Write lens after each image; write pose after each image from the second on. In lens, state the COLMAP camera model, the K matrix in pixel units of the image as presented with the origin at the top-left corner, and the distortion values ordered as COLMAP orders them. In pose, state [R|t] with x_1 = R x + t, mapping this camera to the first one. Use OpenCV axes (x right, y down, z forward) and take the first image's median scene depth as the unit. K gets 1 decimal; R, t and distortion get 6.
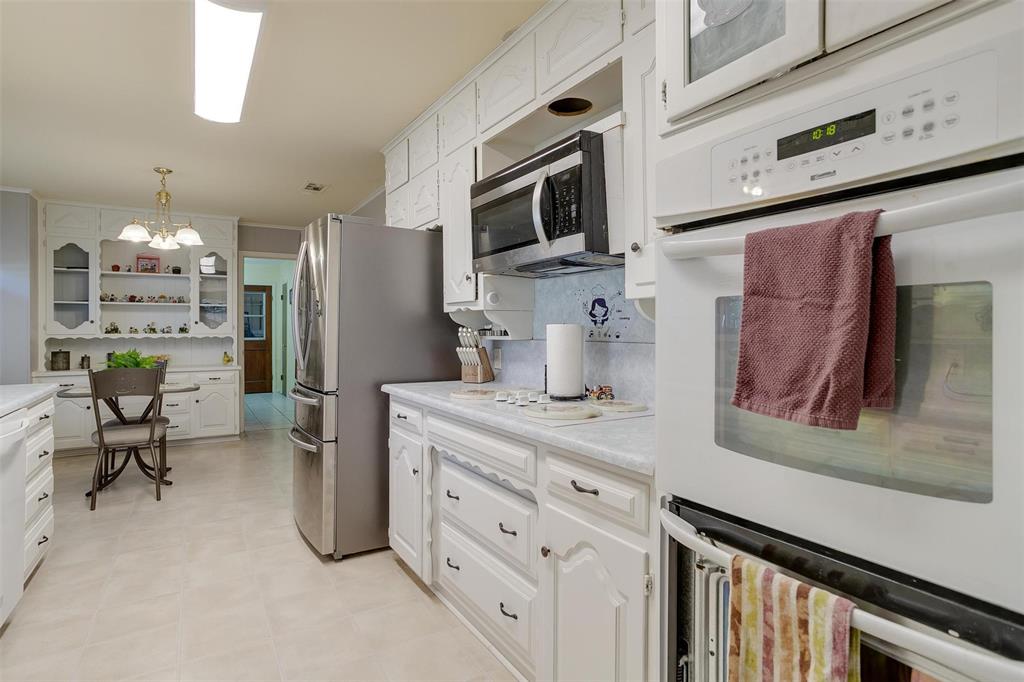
lens RADIAL K [[515.4, 0, 503.7], [0, 515.4, 331.1], [0, 0, 1]] dist [-0.052751, 0.027557]
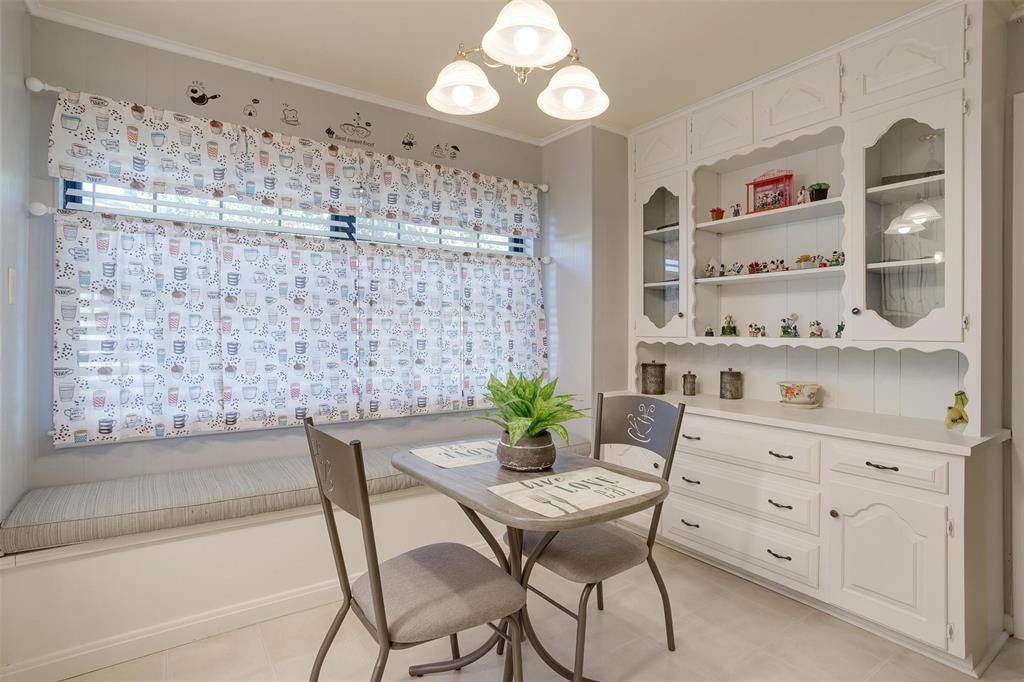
lens RADIAL K [[515.4, 0, 503.7], [0, 515.4, 331.1], [0, 0, 1]] dist [-0.052751, 0.027557]
pose [[0.040460, 0.001217, -0.999180, -0.260675], [-0.005488, 0.999984, 0.000995, 0.000183], [0.999166, 0.005443, 0.040466, 0.827438]]
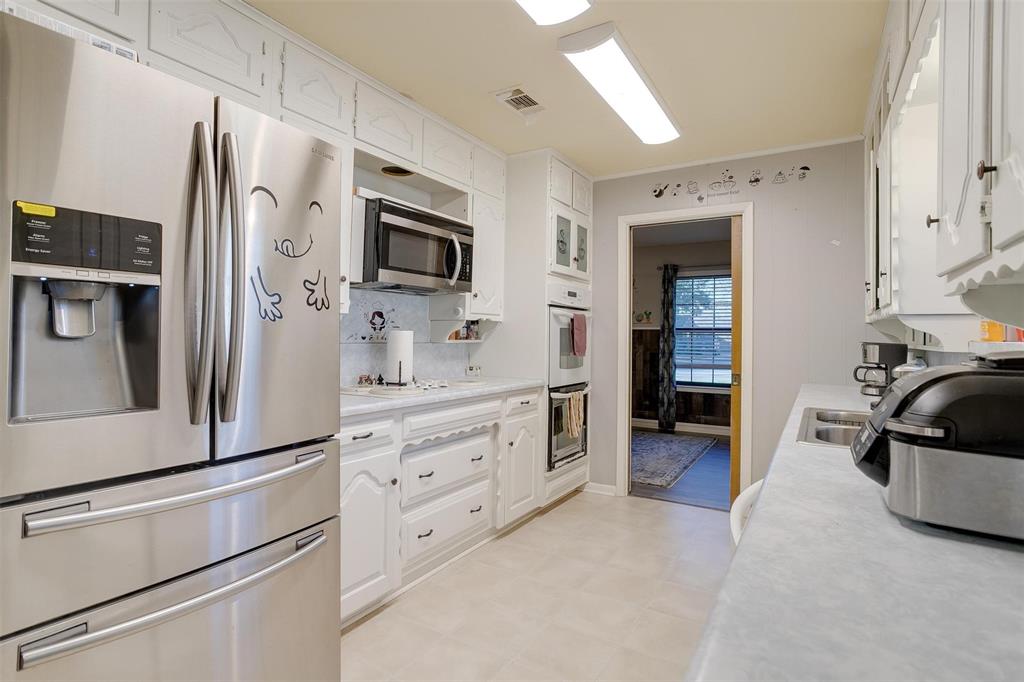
lens RADIAL K [[511.4, 0, 503.9], [0, 511.4, 334.4], [0, 0, 1]] dist [-0.046435, 0.025890]
pose [[-0.440068, -0.002740, 0.897960, -0.544755], [-0.010117, 0.999947, -0.001907, -0.001698], [-0.897907, -0.009924, -0.440073, 0.602229]]
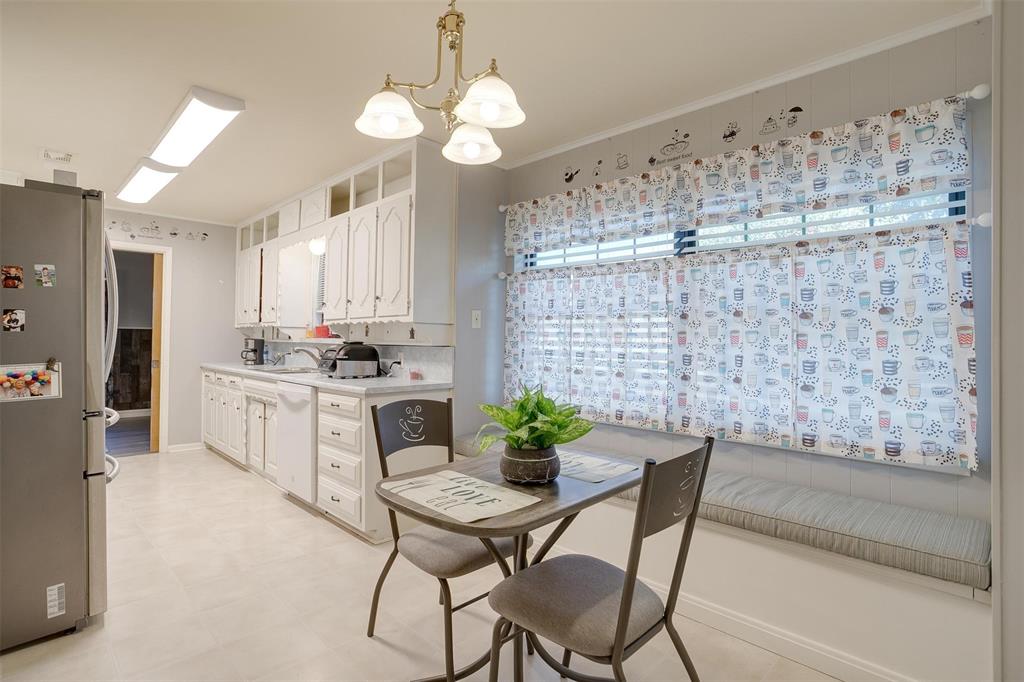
lens RADIAL K [[511.4, 0, 503.9], [0, 511.4, 334.4], [0, 0, 1]] dist [-0.046435, 0.025890]
pose [[-0.976090, -0.014237, -0.216901, -0.528282], [-0.012153, 0.999866, -0.010939, -0.001510], [0.217028, -0.008042, -0.976132, 1.208393]]
